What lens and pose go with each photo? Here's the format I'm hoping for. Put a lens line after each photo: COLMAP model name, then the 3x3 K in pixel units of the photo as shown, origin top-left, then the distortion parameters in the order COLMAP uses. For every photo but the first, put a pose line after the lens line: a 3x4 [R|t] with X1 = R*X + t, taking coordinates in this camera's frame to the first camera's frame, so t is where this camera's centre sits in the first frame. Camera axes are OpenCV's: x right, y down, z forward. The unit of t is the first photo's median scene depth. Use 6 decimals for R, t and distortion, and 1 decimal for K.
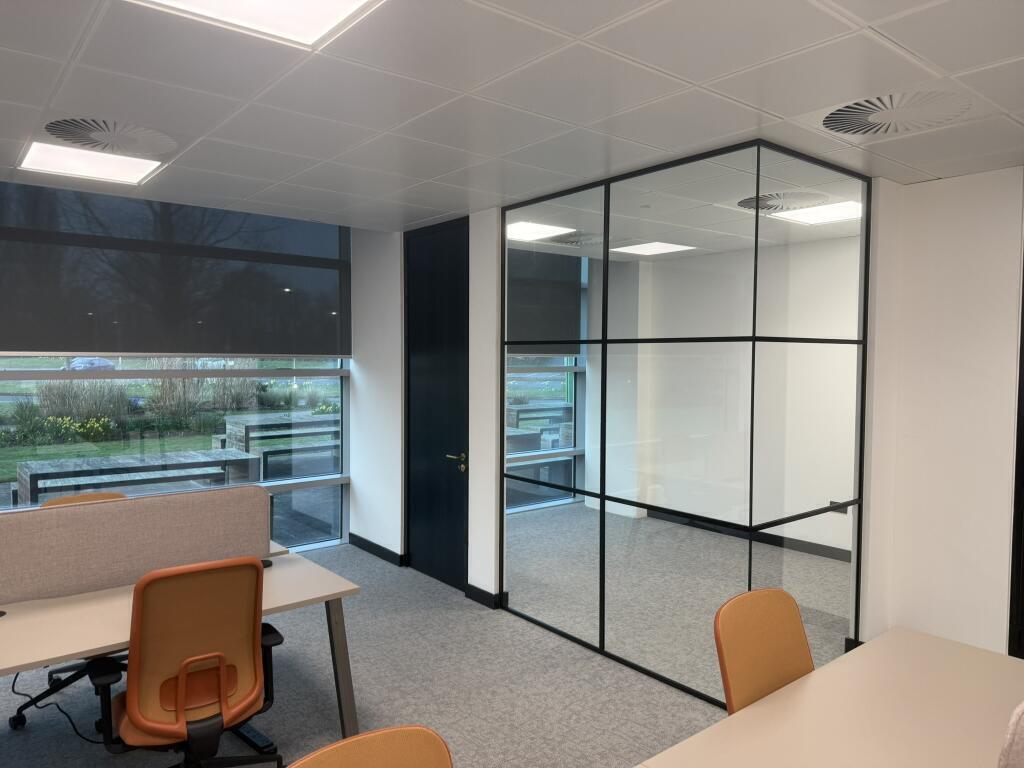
lens RADIAL K [[723.7, 0, 512.0], [0, 723.7, 384.0], [0, 0, 1]] dist [0.088133, -0.123353]
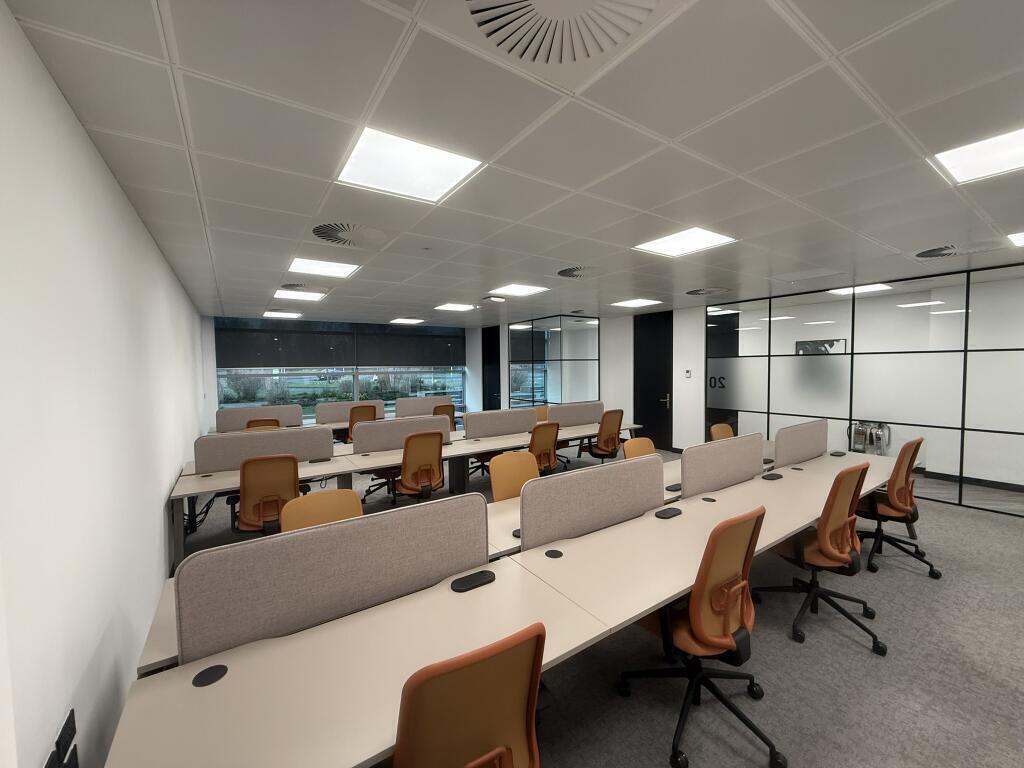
lens RADIAL K [[410.4, 0, 509.5], [0, 410.4, 384.3], [0, 0, 1]] dist [-0.000988, -0.000060]
pose [[0.995638, -0.014301, -0.092197, 0.168928], [0.014996, 0.999864, 0.006851, 0.040448], [0.092086, -0.008204, 0.995717, -0.975919]]
